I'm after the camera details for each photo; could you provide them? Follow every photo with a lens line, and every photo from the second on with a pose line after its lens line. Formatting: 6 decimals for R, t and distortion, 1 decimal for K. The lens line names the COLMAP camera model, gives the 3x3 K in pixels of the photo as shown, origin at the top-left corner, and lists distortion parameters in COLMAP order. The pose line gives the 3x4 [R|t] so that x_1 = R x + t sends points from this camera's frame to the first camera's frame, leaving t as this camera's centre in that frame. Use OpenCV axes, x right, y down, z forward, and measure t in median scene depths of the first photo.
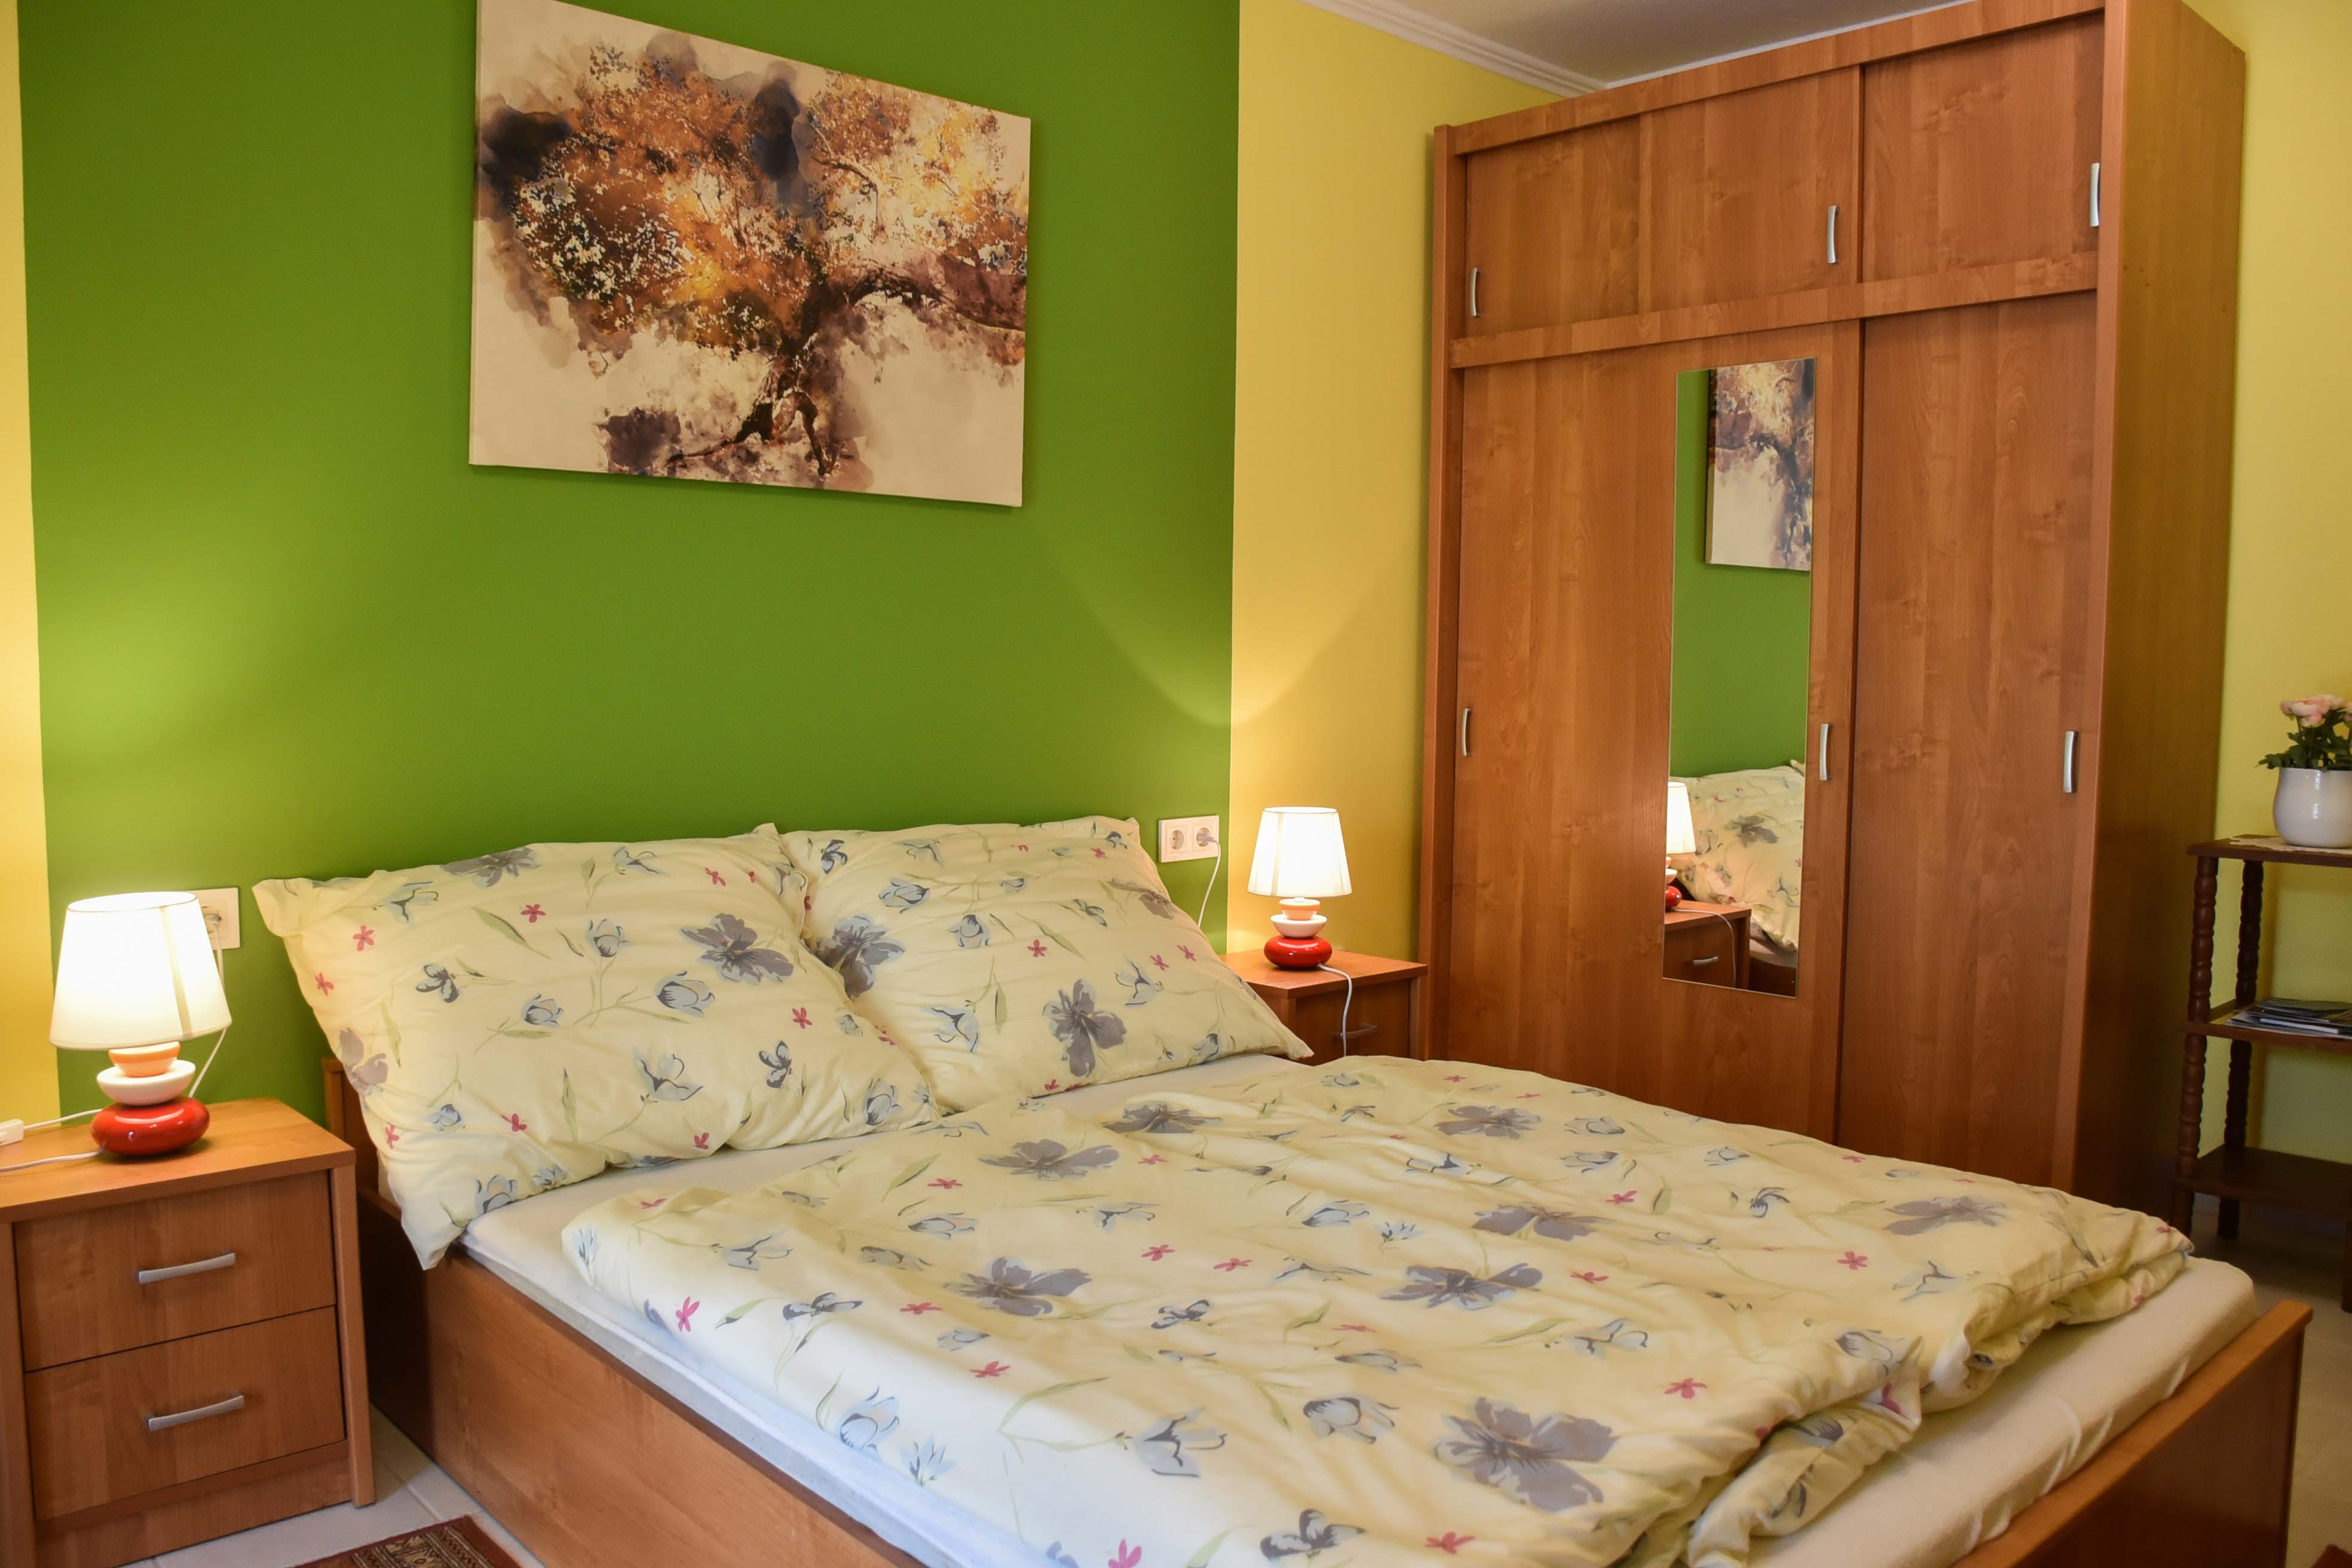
lens RADIAL K [[1814.9, 0, 1171.1], [0, 1814.9, 808.2], [0, 0, 1]] dist [-0.148914, 0.082634]
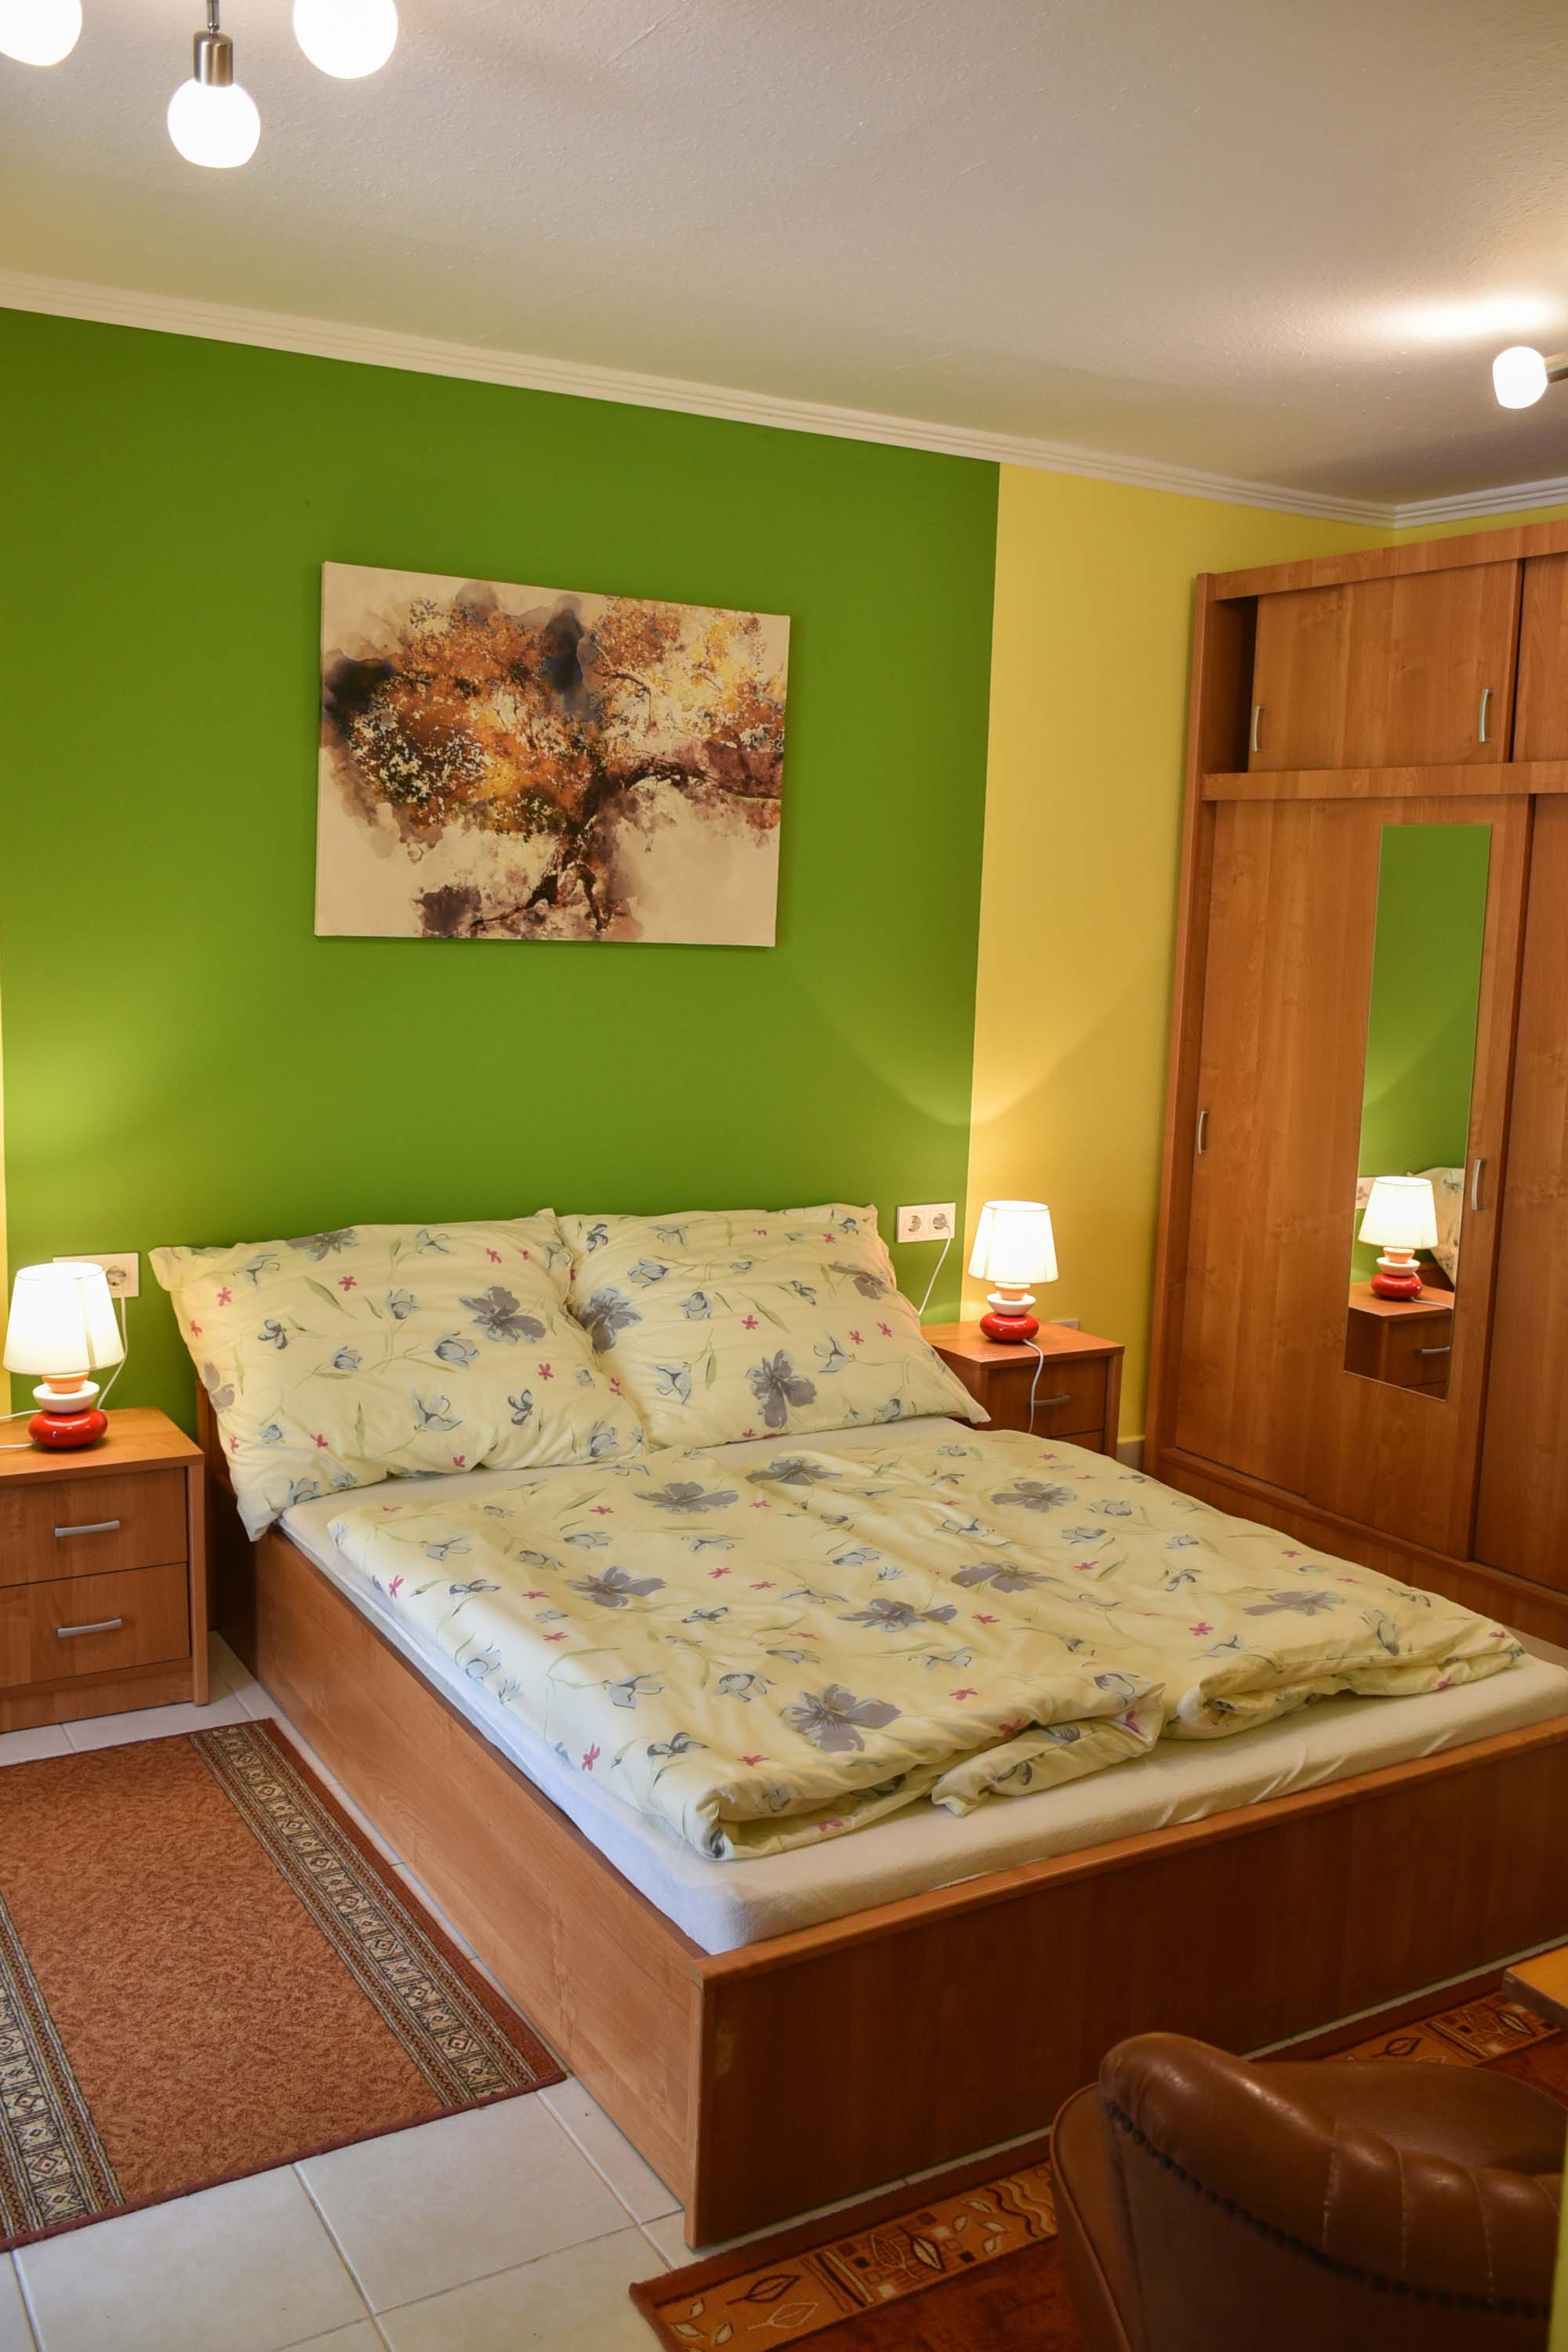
lens RADIAL K [[2018.0, 0, 797.0], [0, 2018.0, 1175.5], [0, 0, 1]] dist [-0.098609, 0.033771]
pose [[0.979068, 0.052774, -0.196573, 0.236901], [-0.042168, 0.997440, 0.057754, -0.110119], [0.199117, -0.048256, 0.978787, -0.363376]]
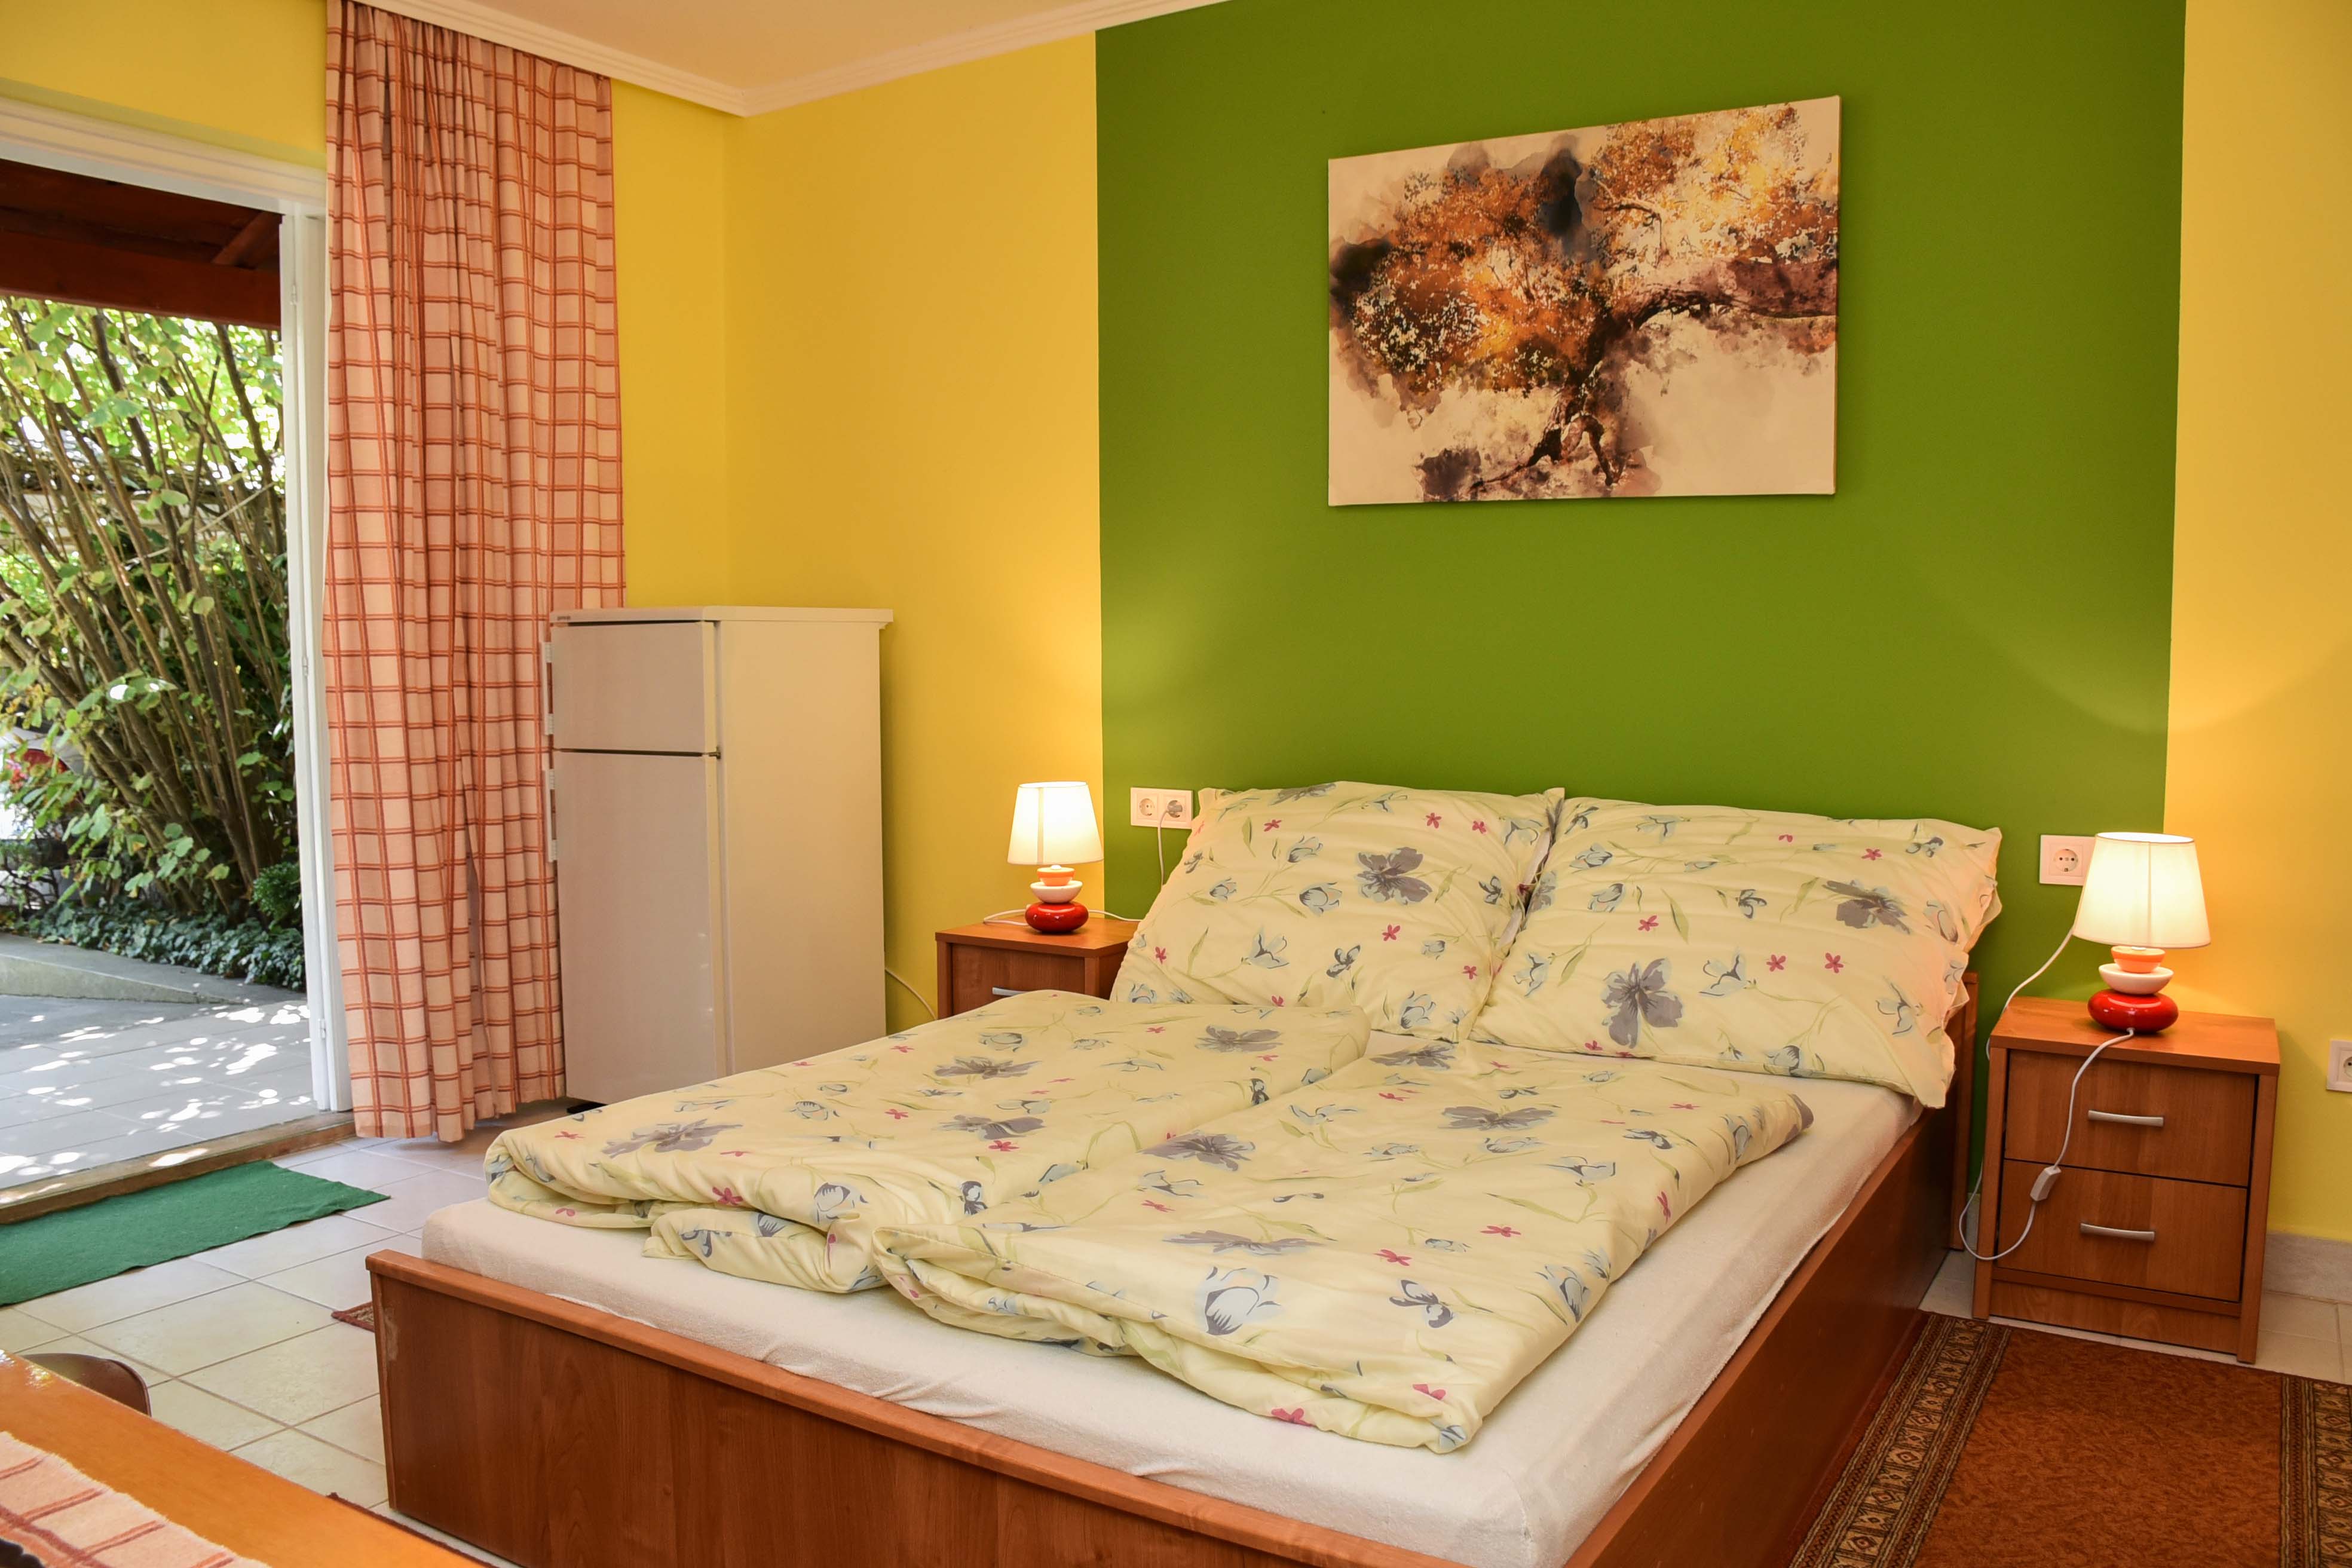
lens RADIAL K [[1814.9, 0, 1161.7], [0, 1814.9, 798.3], [0, 0, 1]] dist [-0.148914, 0.082634]
pose [[0.268682, 0.077435, -0.960111, 0.889385], [-0.077320, 0.995281, 0.058634, -0.035699], [0.960121, 0.058482, 0.273401, 0.463317]]
